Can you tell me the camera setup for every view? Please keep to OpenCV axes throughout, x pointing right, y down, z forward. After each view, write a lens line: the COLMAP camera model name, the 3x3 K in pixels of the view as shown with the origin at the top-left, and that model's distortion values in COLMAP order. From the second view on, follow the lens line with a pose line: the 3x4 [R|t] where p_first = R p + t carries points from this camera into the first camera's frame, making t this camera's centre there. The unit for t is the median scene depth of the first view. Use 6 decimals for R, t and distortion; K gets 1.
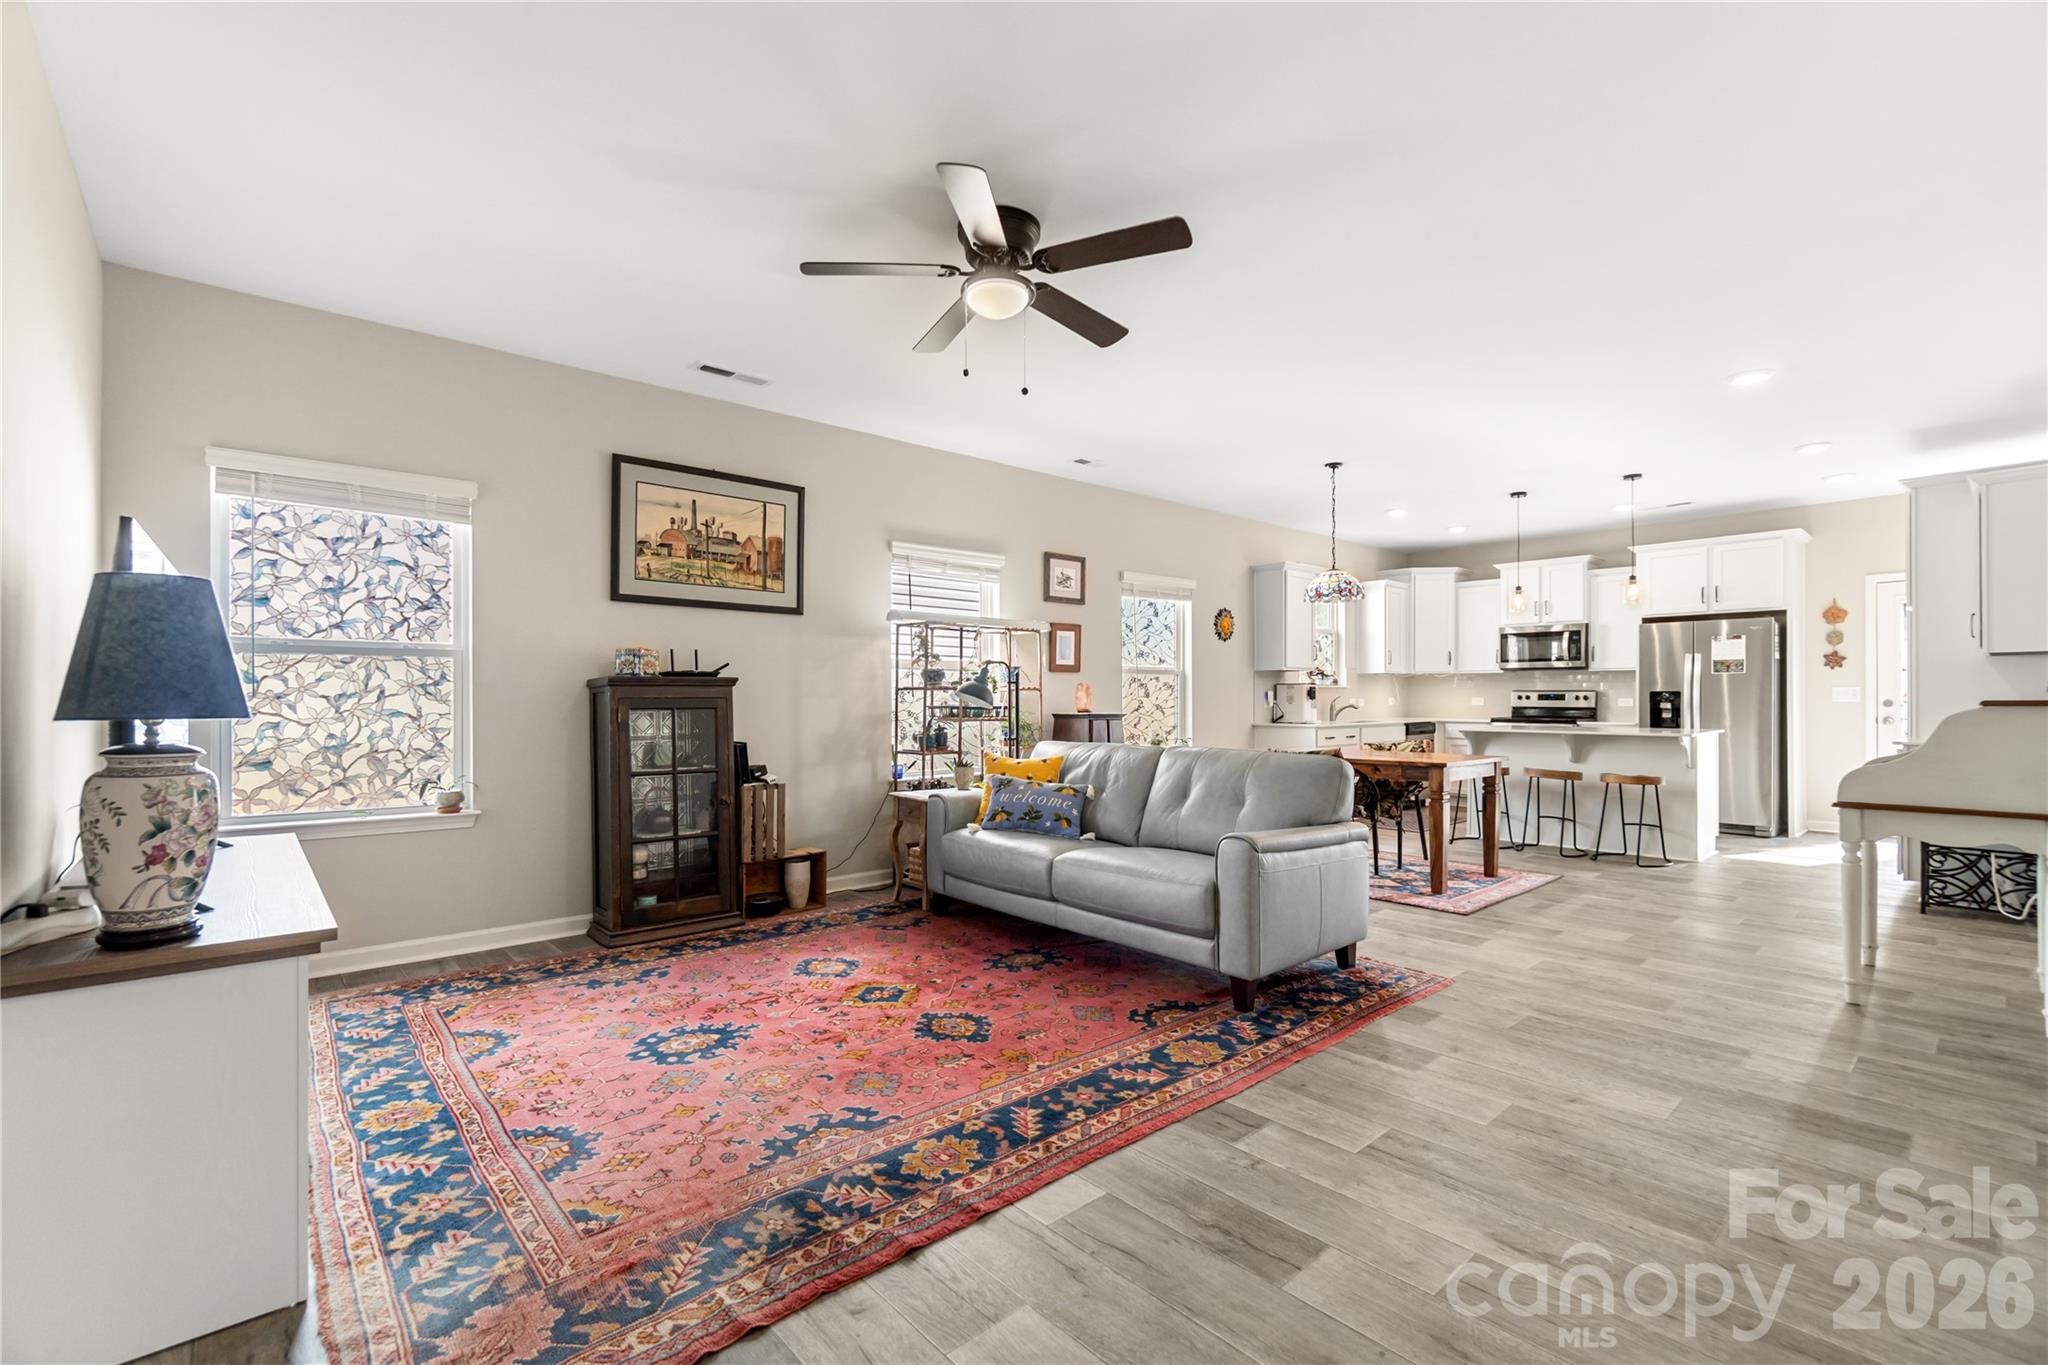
lens RADIAL K [[891.6, 0, 1004.9], [0, 891.6, 699.9], [0, 0, 1]] dist [-0.008412, 0.000223]
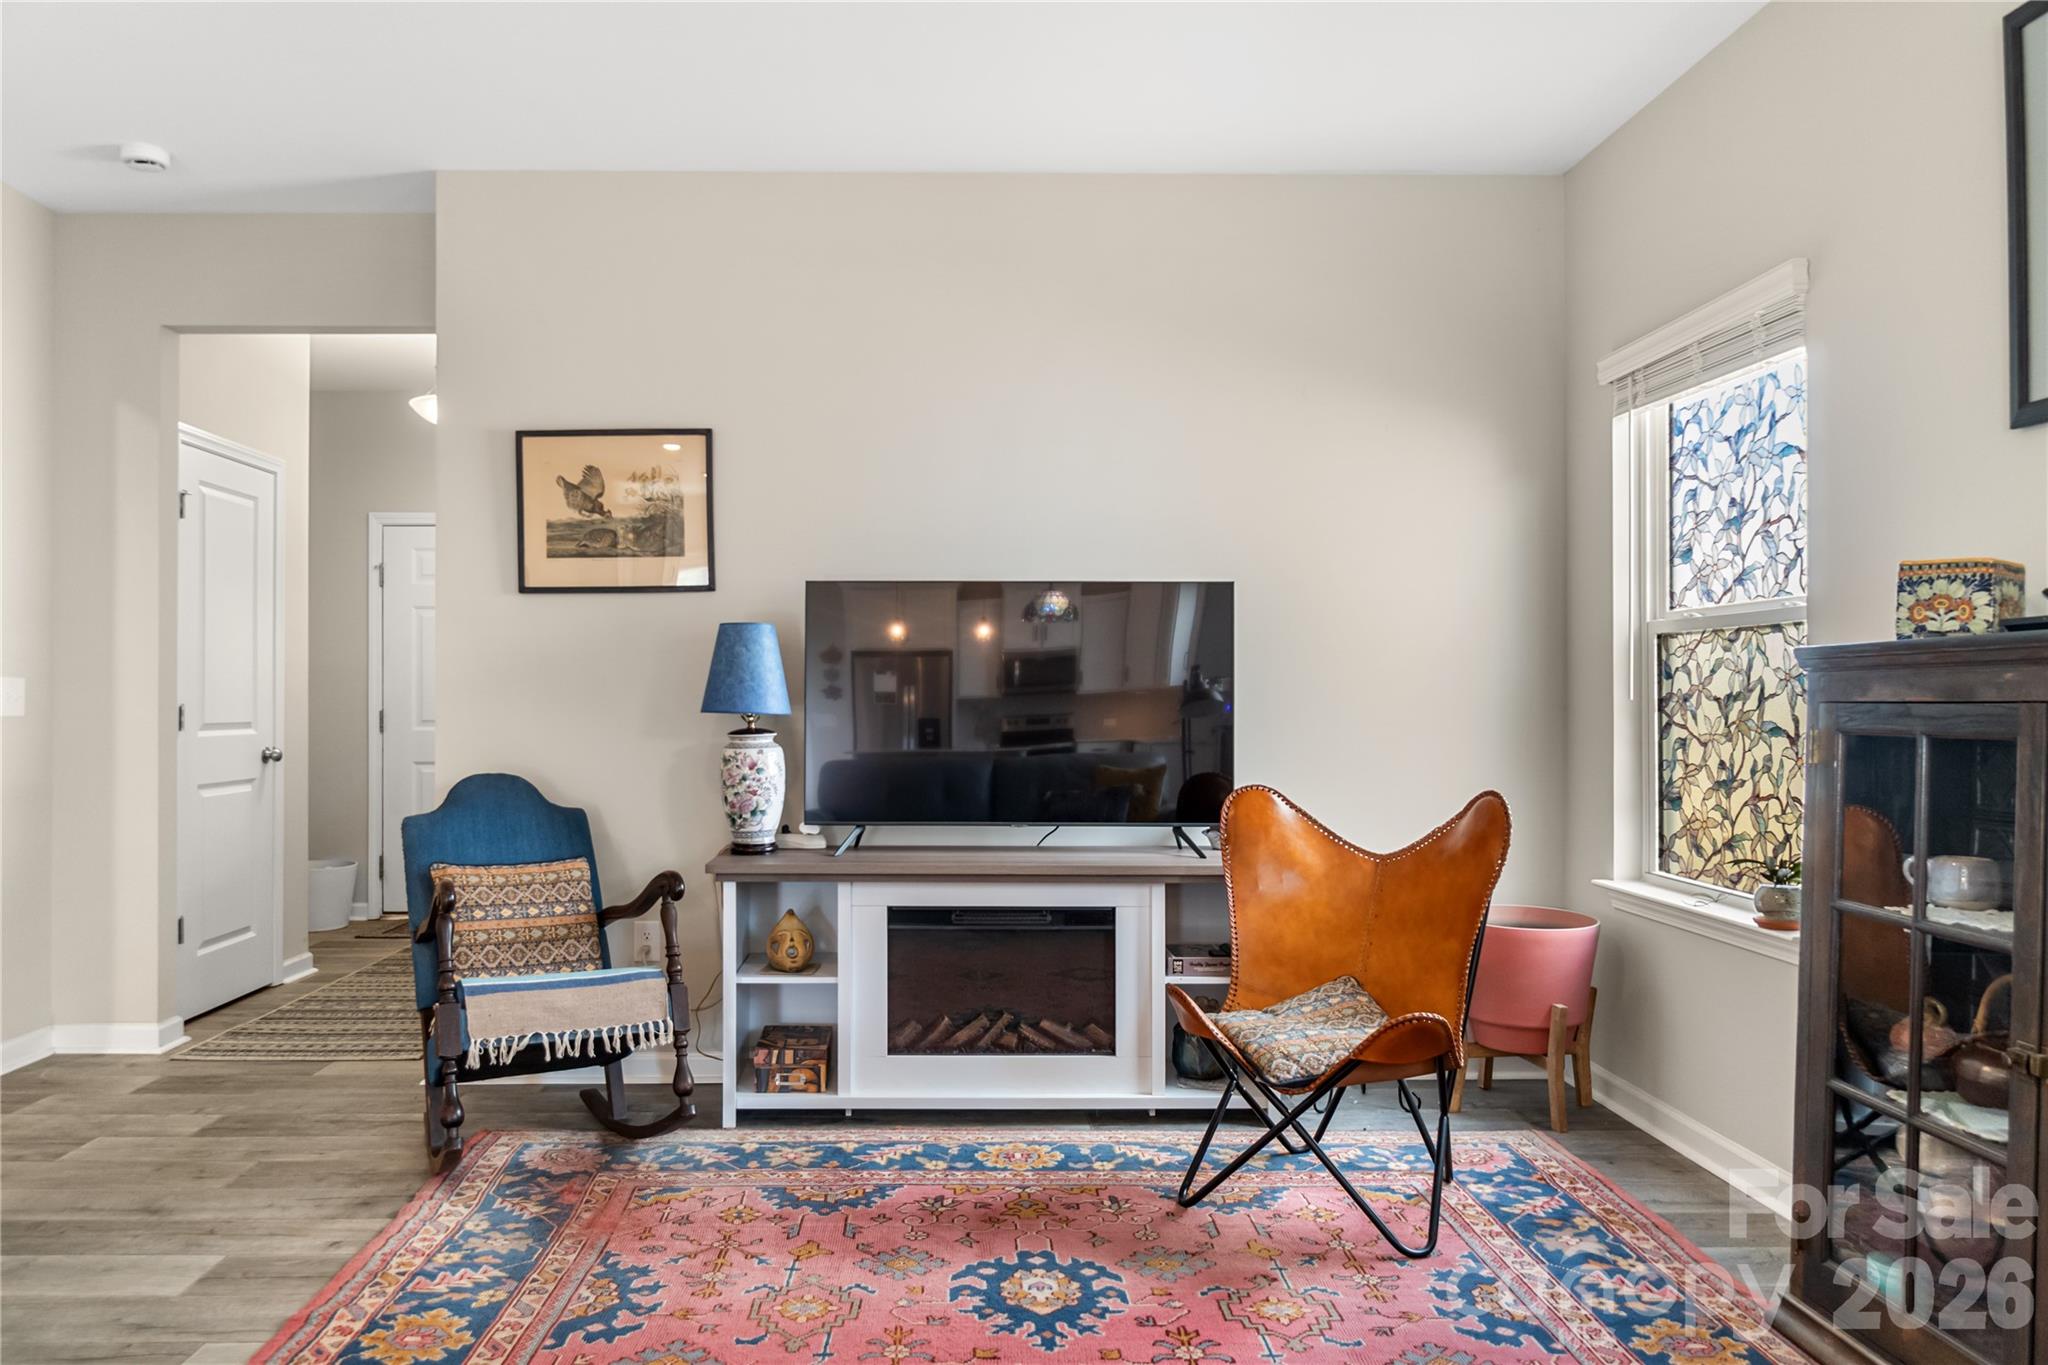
lens RADIAL K [[1405.6, 0, 953.8], [0, 1405.6, 694.8], [0, 0, 1]] dist [-0.006366, -0.000330]
pose [[-0.649394, -0.004991, -0.760436, 0.268169], [-0.003499, 0.999987, -0.003576, -0.001215], [0.760444, 0.000339, -0.649403, 1.085589]]
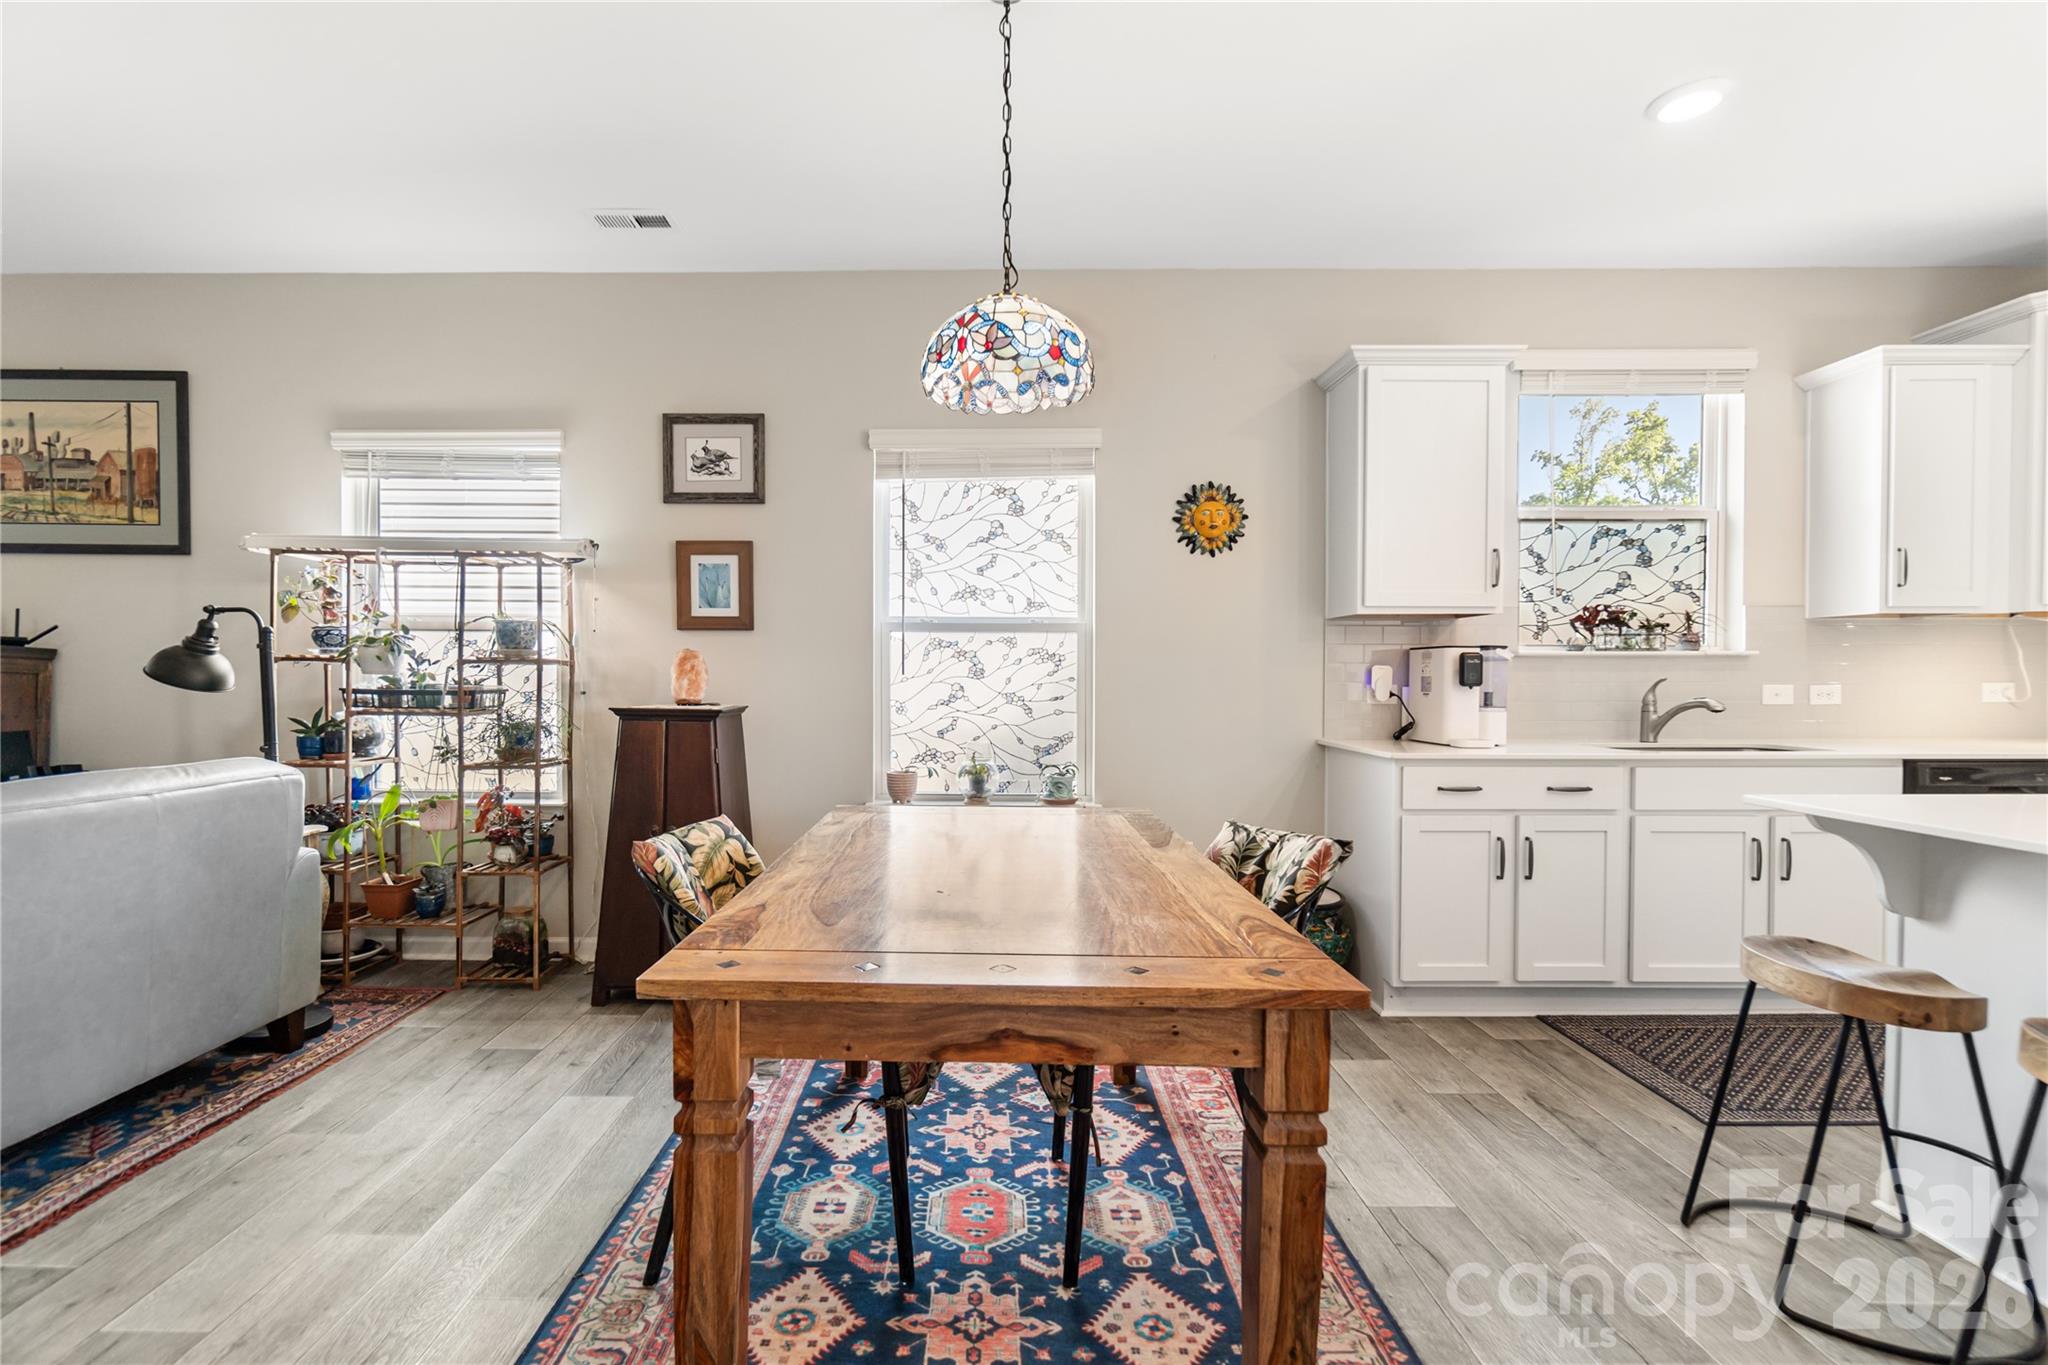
lens RADIAL K [[897.0, 0, 979.9], [0, 897.0, 690.9], [0, 0, 1]] dist [-0.001847, 0.000033]
pose [[0.749612, 0.011588, -0.661776, 0.845991], [-0.007858, 0.999932, 0.008608, -0.000168], [0.661831, -0.001253, 0.749652, 1.067118]]
